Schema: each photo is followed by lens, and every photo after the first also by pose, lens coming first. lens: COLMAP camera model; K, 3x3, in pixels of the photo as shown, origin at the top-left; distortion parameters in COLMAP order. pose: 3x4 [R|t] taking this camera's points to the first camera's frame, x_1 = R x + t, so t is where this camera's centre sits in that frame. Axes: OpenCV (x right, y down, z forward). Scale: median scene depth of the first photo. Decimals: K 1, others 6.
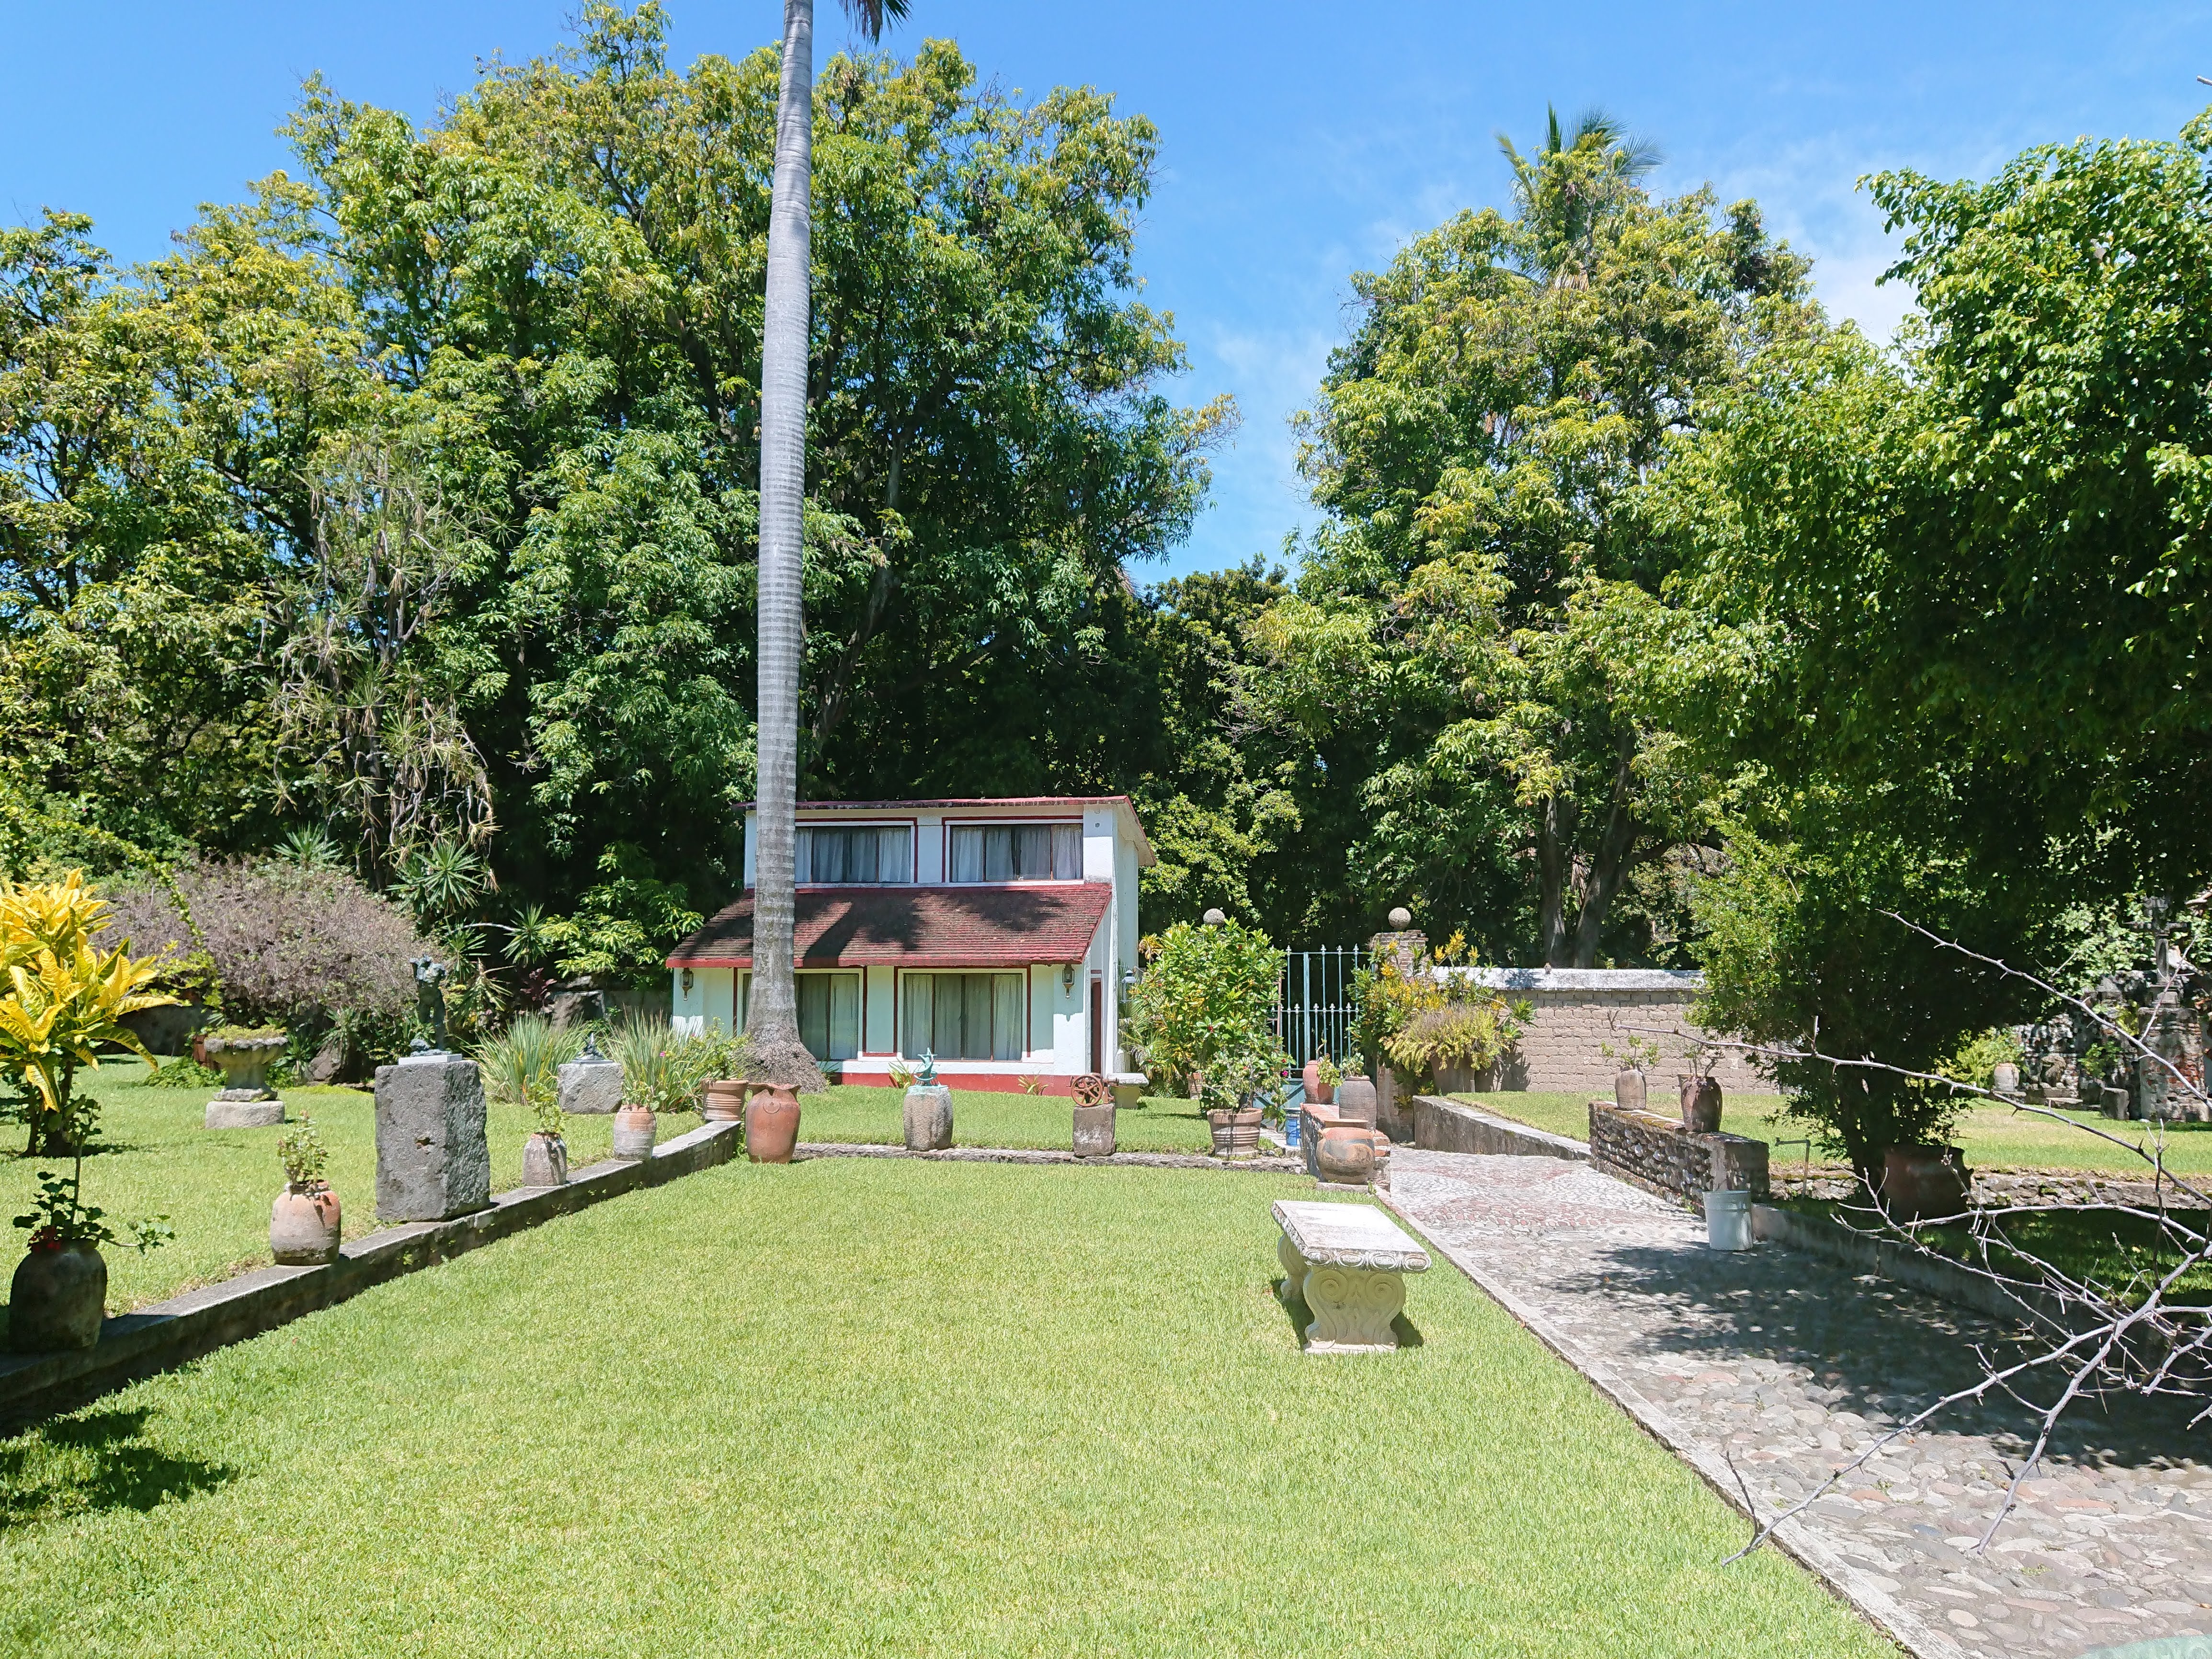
lens RADIAL K [[1656.6, 0, 1105.9], [0, 1656.6, 834.1], [0, 0, 1]] dist [0.006785, 0.002243]
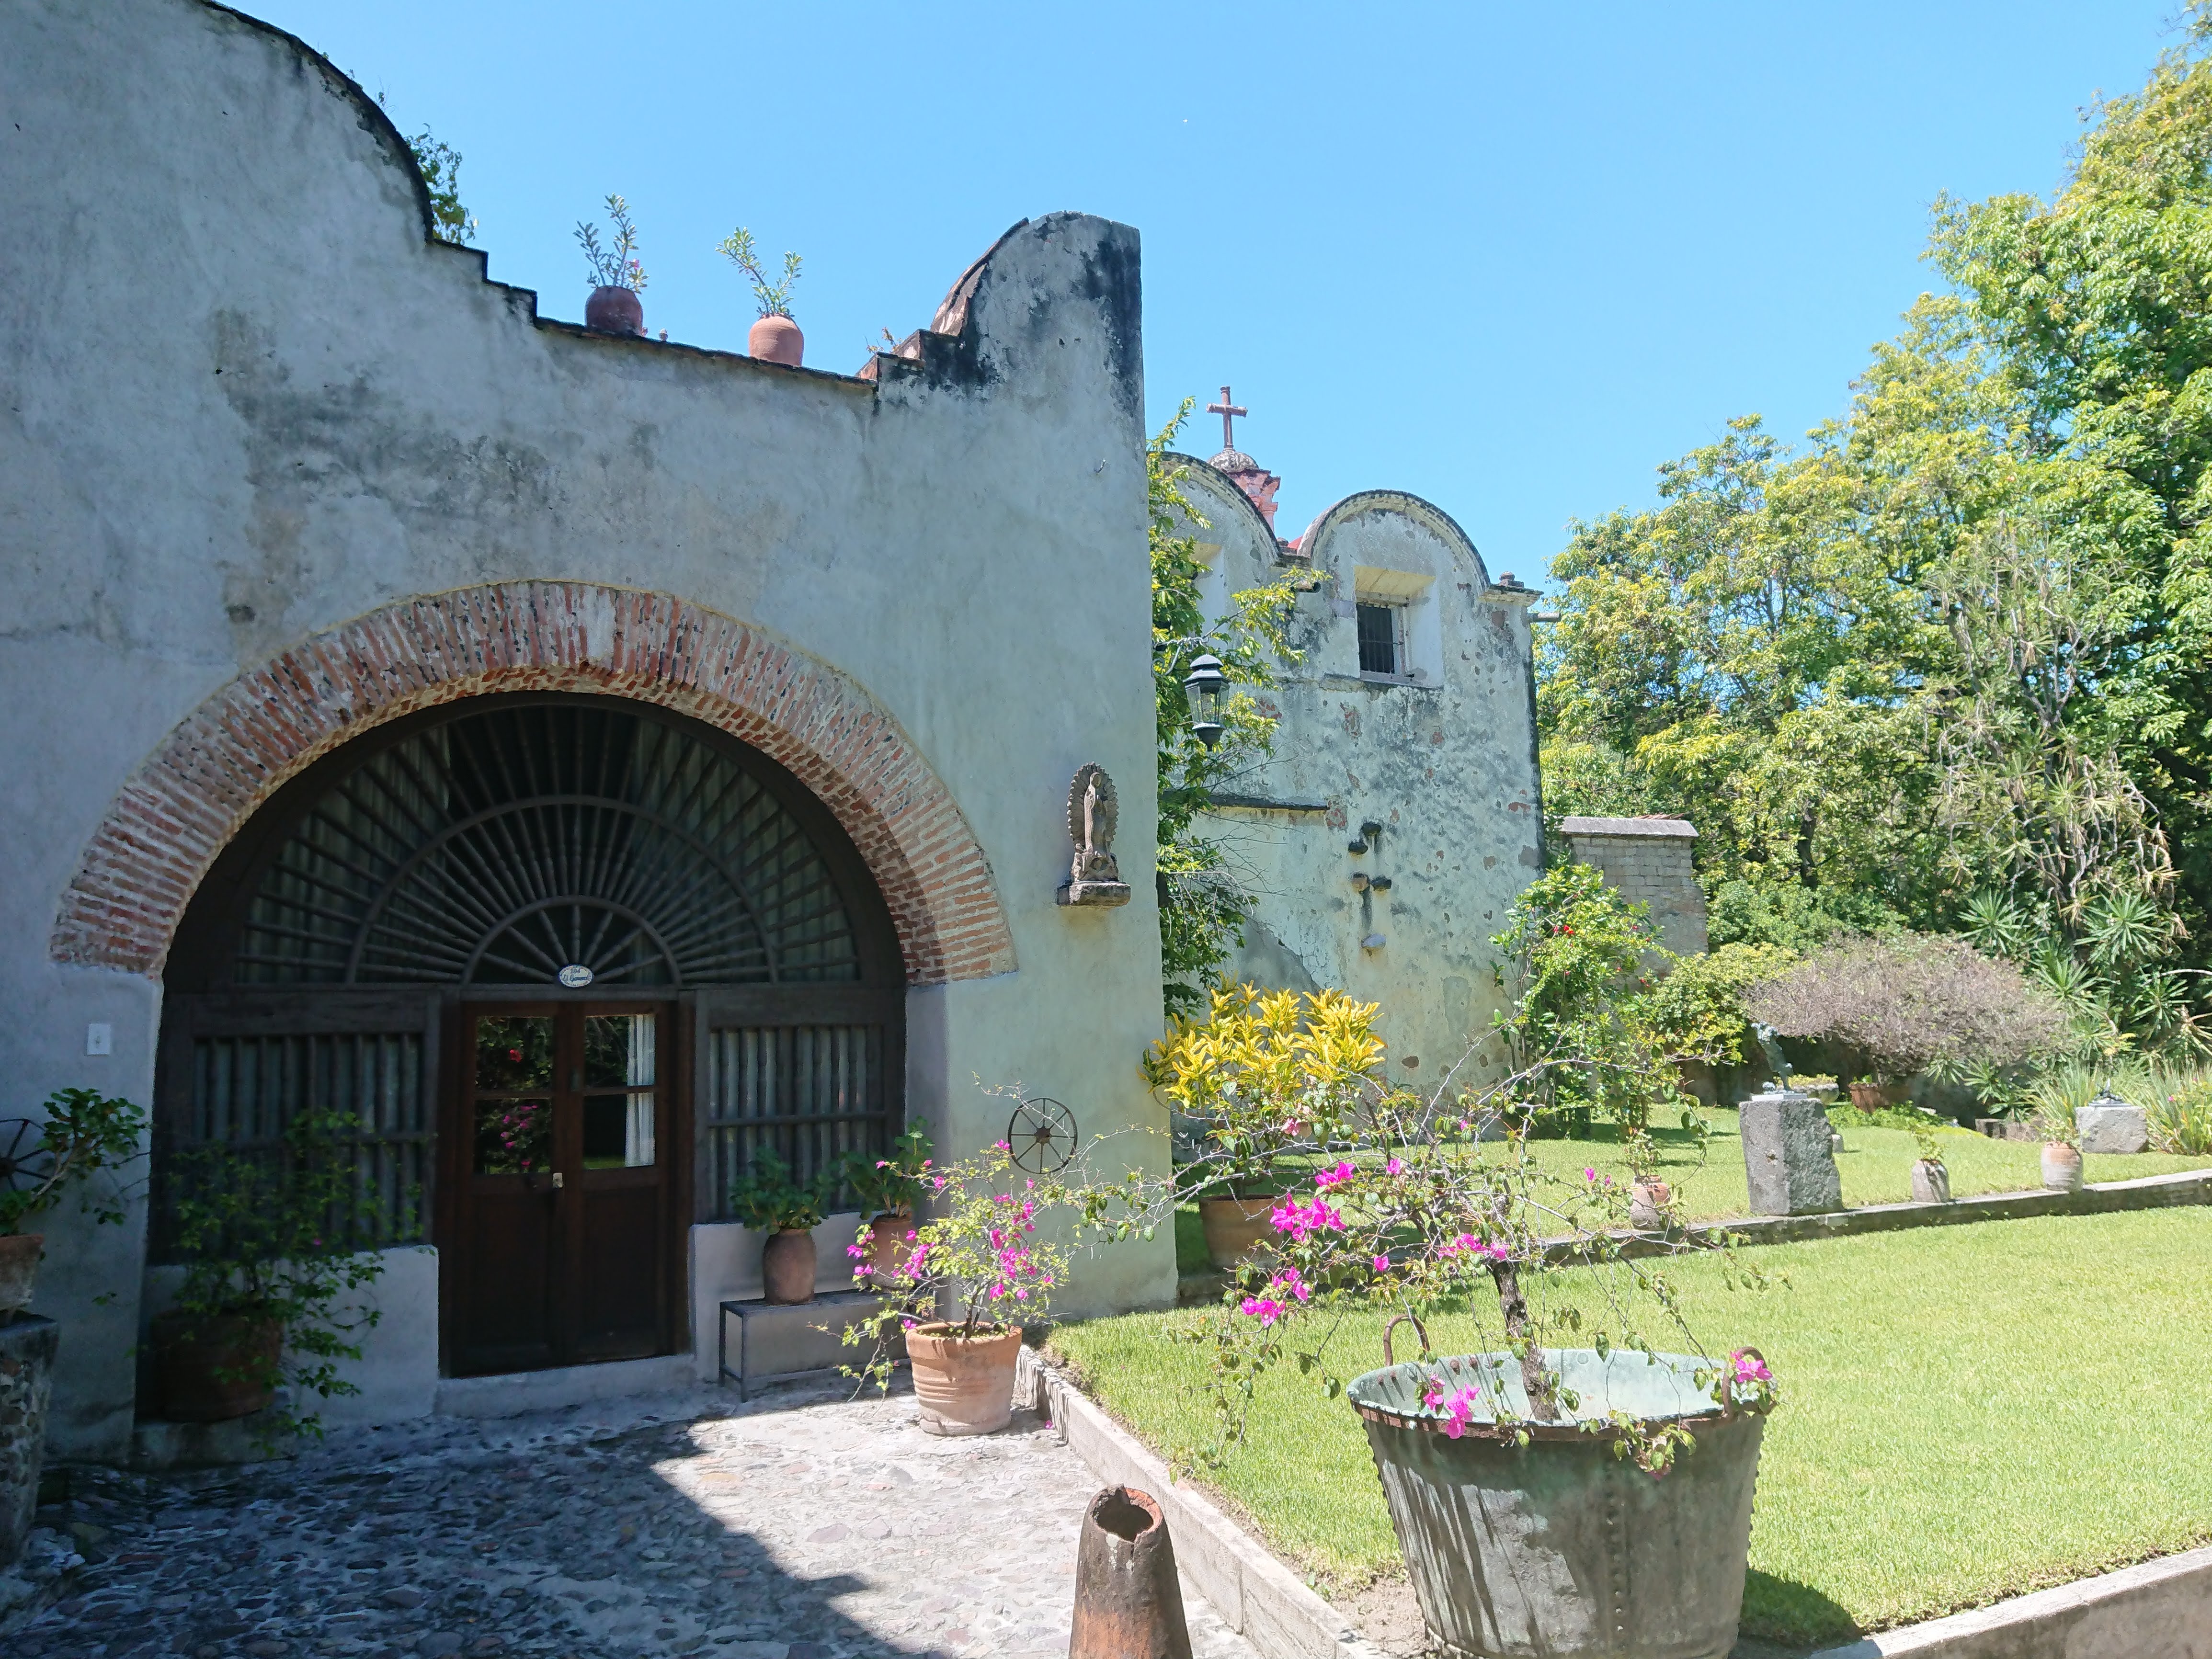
lens RADIAL K [[1656.6, 0, 1106.2], [0, 1656.6, 830.5], [0, 0, 1]] dist [0.006785, 0.002243]
pose [[0.497566, -0.139225, -0.856180, 0.166373], [0.110439, 0.989170, -0.096670, -0.003258], [0.860367, -0.046456, 0.507553, -0.050119]]
